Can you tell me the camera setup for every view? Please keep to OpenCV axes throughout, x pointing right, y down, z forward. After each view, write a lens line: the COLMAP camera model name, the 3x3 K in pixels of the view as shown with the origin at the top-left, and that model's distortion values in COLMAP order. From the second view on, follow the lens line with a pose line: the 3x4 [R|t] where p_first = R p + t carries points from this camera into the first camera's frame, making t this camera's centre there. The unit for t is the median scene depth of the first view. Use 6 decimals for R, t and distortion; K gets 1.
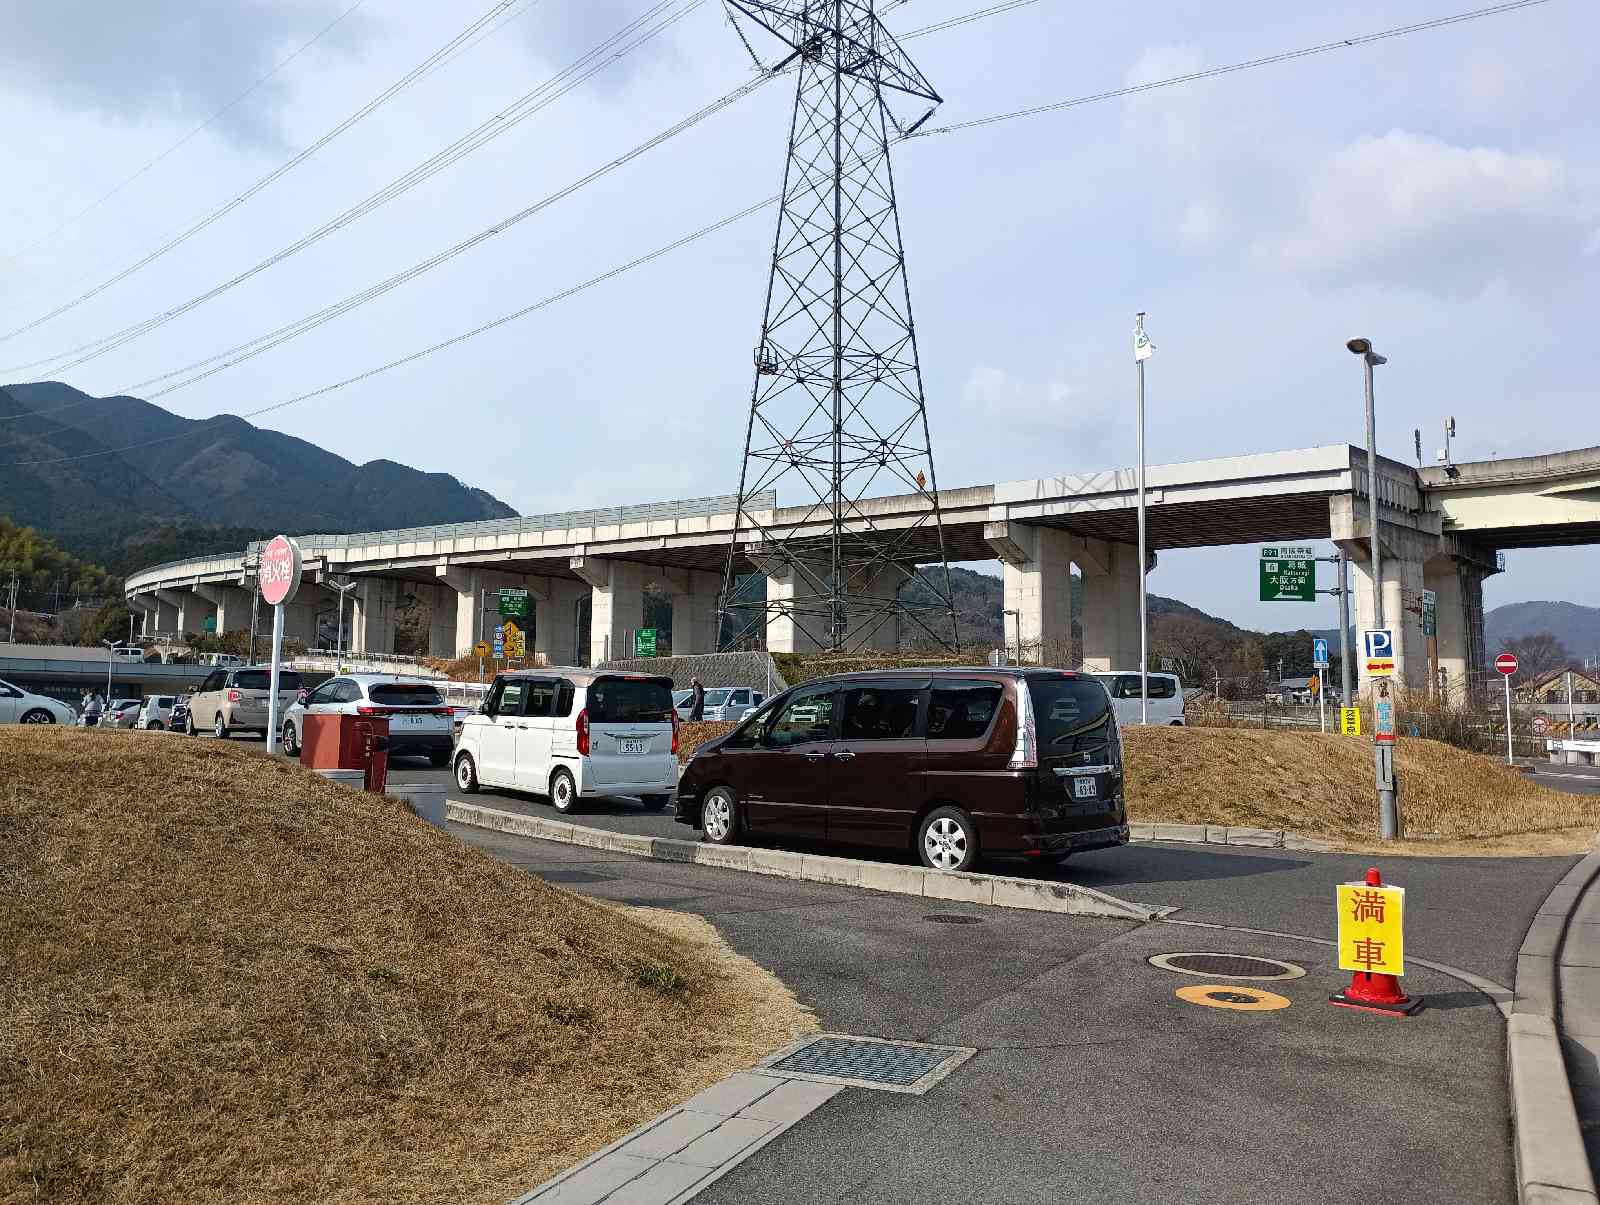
lens RADIAL K [[1301.5, 0, 793.2], [0, 1301.5, 595.7], [0, 0, 1]] dist [0.056495, -0.000992]
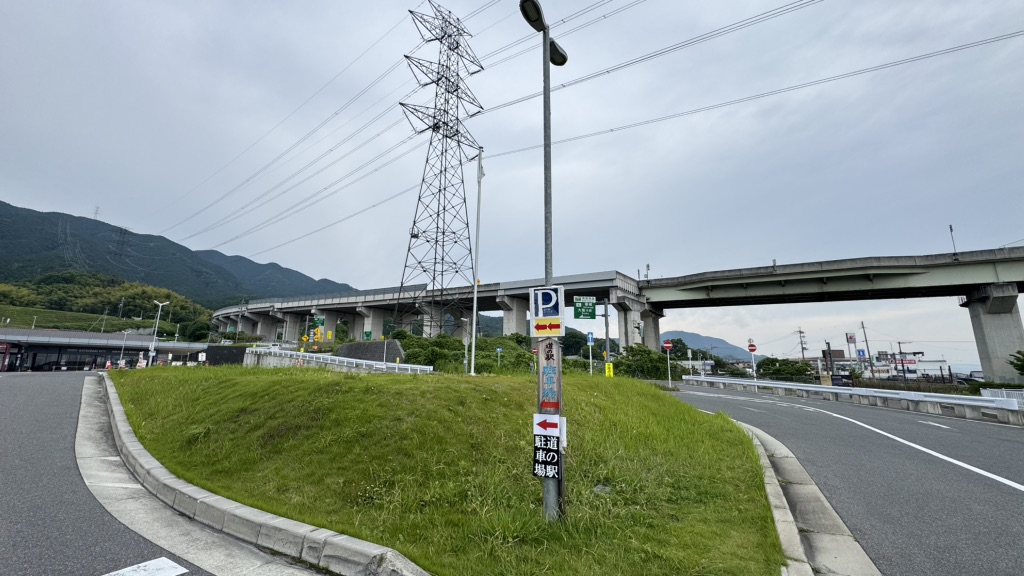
lens RADIAL K [[406.5, 0, 512.5], [0, 406.5, 288.1], [0, 0, 1]] dist [-0.002058, -0.000040]
pose [[0.990802, 0.029755, 0.132006, 0.072662], [-0.017473, 0.995490, -0.093244, 0.010220], [-0.134185, 0.090080, 0.986854, 0.136166]]
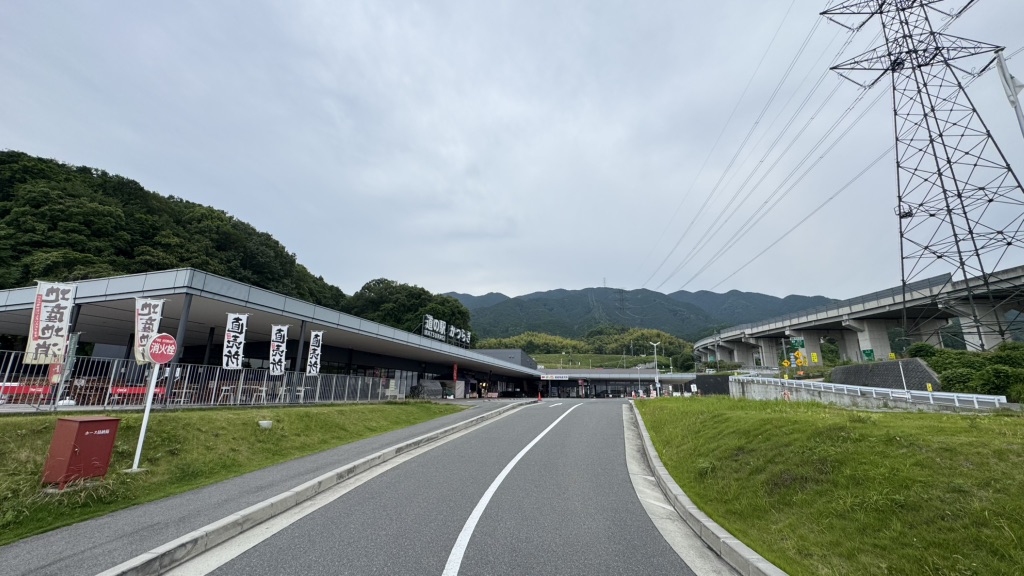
lens RADIAL K [[407.2, 0, 512.3], [0, 407.2, 288.4], [0, 0, 1]] dist [-0.003160, -0.000235]
pose [[0.605362, -0.195126, -0.771662, 0.072771], [0.076659, 0.979272, -0.187485, 0.007758], [0.792250, 0.054342, 0.607772, 0.137136]]
